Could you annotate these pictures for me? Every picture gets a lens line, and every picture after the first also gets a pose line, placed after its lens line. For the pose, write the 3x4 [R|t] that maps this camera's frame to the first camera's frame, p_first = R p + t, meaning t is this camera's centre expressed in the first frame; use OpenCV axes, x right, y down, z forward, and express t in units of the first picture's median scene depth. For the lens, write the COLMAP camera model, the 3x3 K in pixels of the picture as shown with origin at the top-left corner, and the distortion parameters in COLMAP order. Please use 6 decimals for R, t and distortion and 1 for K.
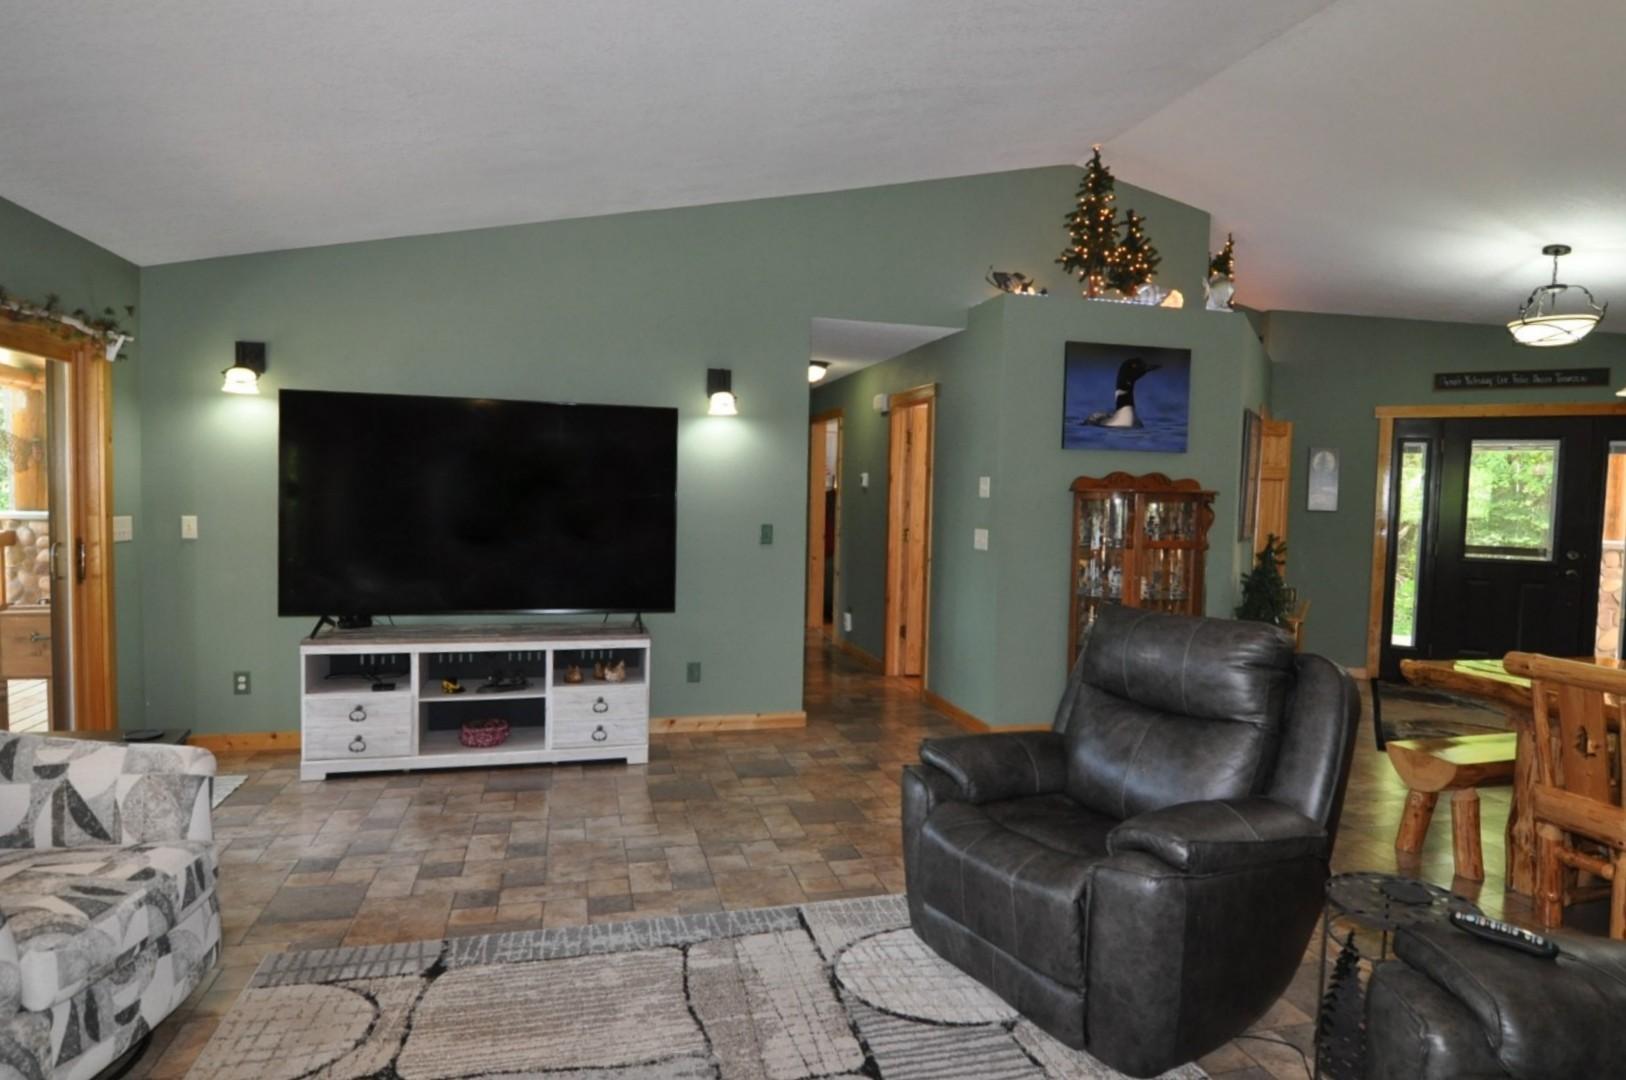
lens RADIAL K [[915.1, 0, 813.0], [0, 915.1, 540.0], [0, 0, 1]] dist [-0.001102, -0.014520]
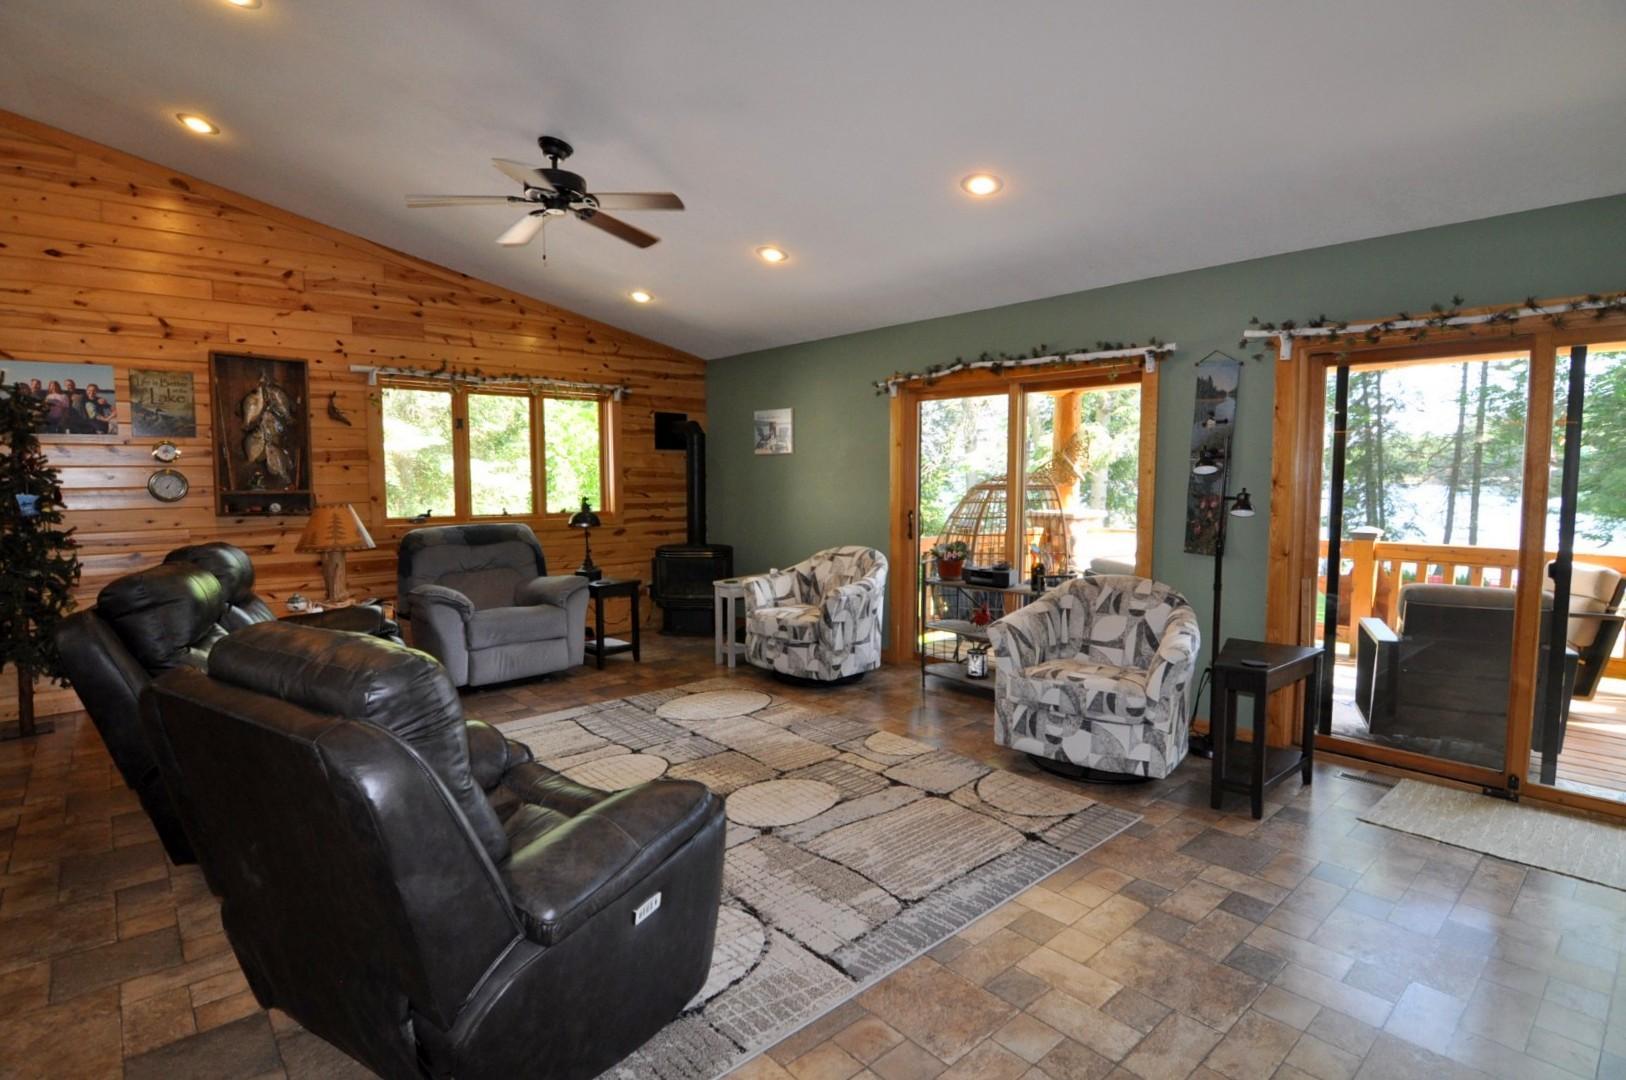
lens RADIAL K [[800.7, 0, 813.0], [0, 800.7, 540.0], [0, 0, 1]] dist [0.003385, -0.018082]
pose [[-0.892131, 0.015191, -0.451521, 0.280868], [-0.043991, 0.991764, 0.120288, -0.058118], [0.449630, 0.127175, -0.884115, 1.323833]]
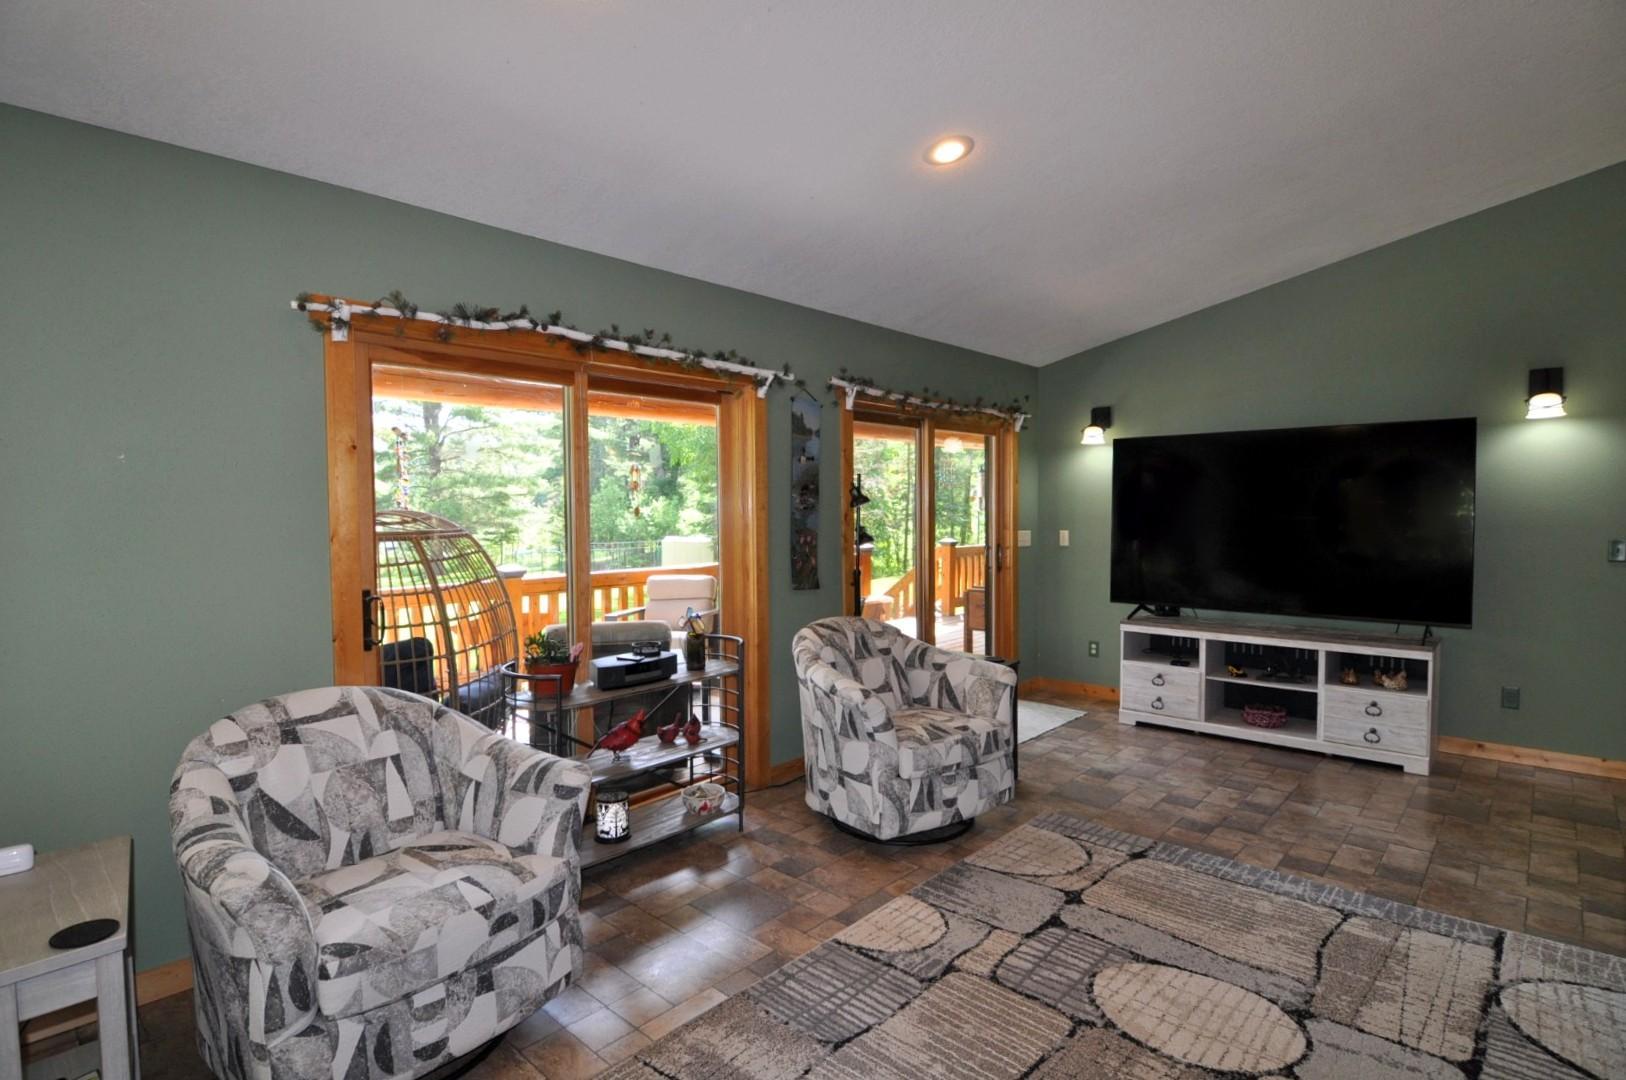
lens RADIAL K [[815.3, 0, 813.0], [0, 815.3, 540.0], [0, 0, 1]] dist [-0.003167, -0.011964]
pose [[0.539701, 0.005828, -0.841836, 0.254089], [-0.026531, 0.999597, -0.010089, 0.016252], [0.841438, 0.027780, 0.539639, -0.062890]]
